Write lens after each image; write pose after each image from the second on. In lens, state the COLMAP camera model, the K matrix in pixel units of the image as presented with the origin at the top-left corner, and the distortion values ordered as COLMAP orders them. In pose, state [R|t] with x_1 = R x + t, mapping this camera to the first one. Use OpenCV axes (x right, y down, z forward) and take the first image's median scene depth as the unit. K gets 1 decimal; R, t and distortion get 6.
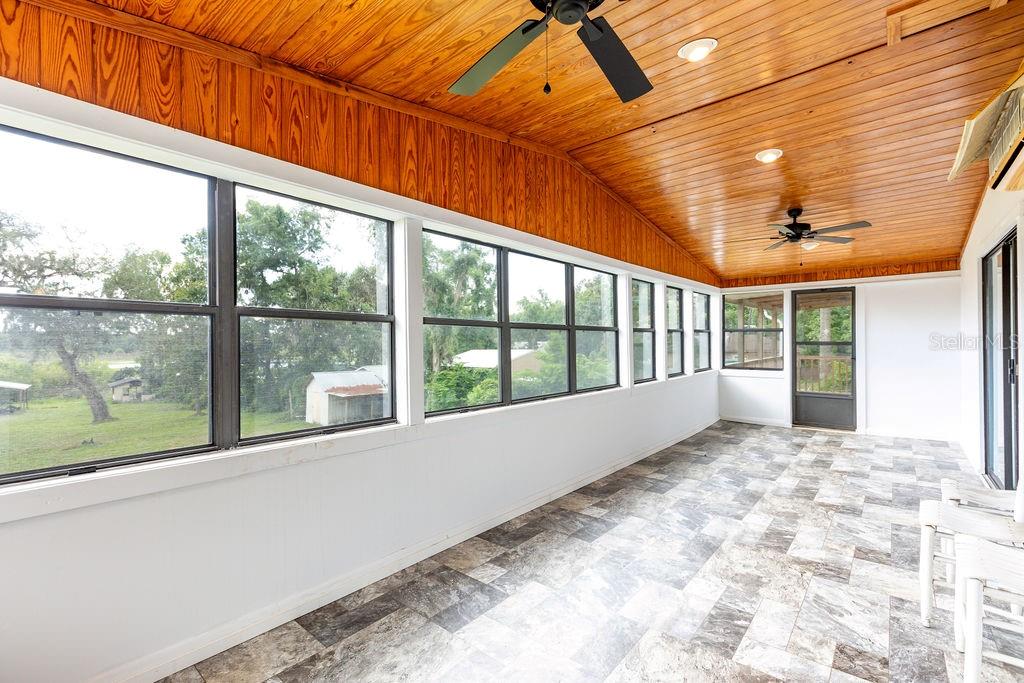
lens RADIAL K [[455.7, 0, 512.5], [0, 455.7, 338.3], [0, 0, 1]] dist [-0.002689, -0.000227]
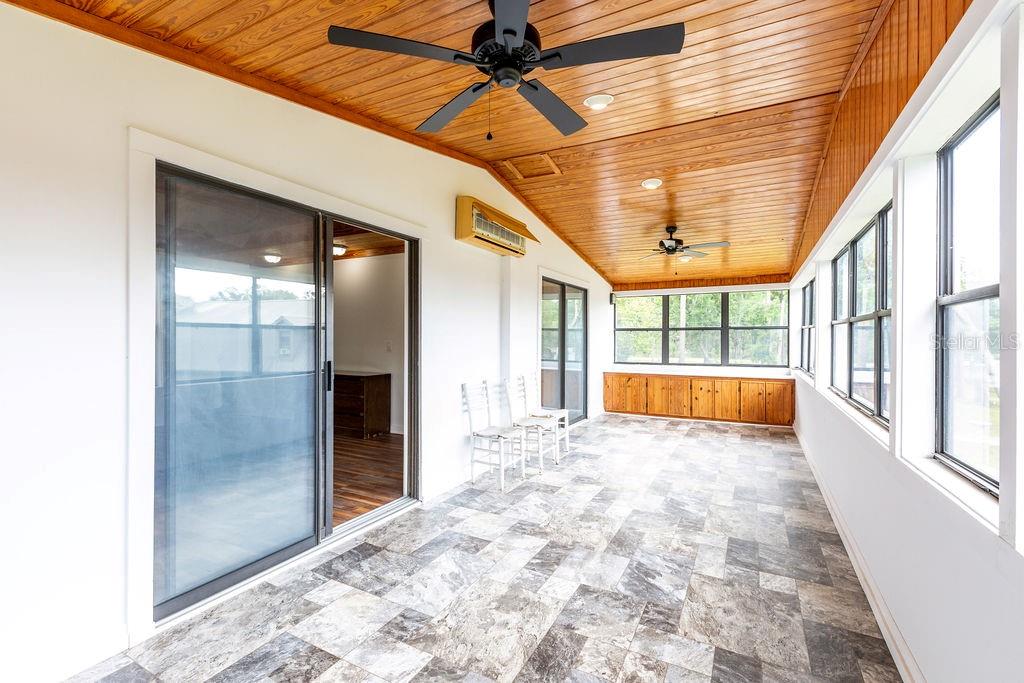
lens RADIAL K [[455.7, 0, 512.5], [0, 455.7, 338.3], [0, 0, 1]] dist [-0.002689, -0.000227]
pose [[-0.977168, 0.007055, -0.212352, 0.835350], [0.009305, 0.999911, -0.009594, 0.011351], [0.212265, -0.011351, -0.977146, 1.653683]]
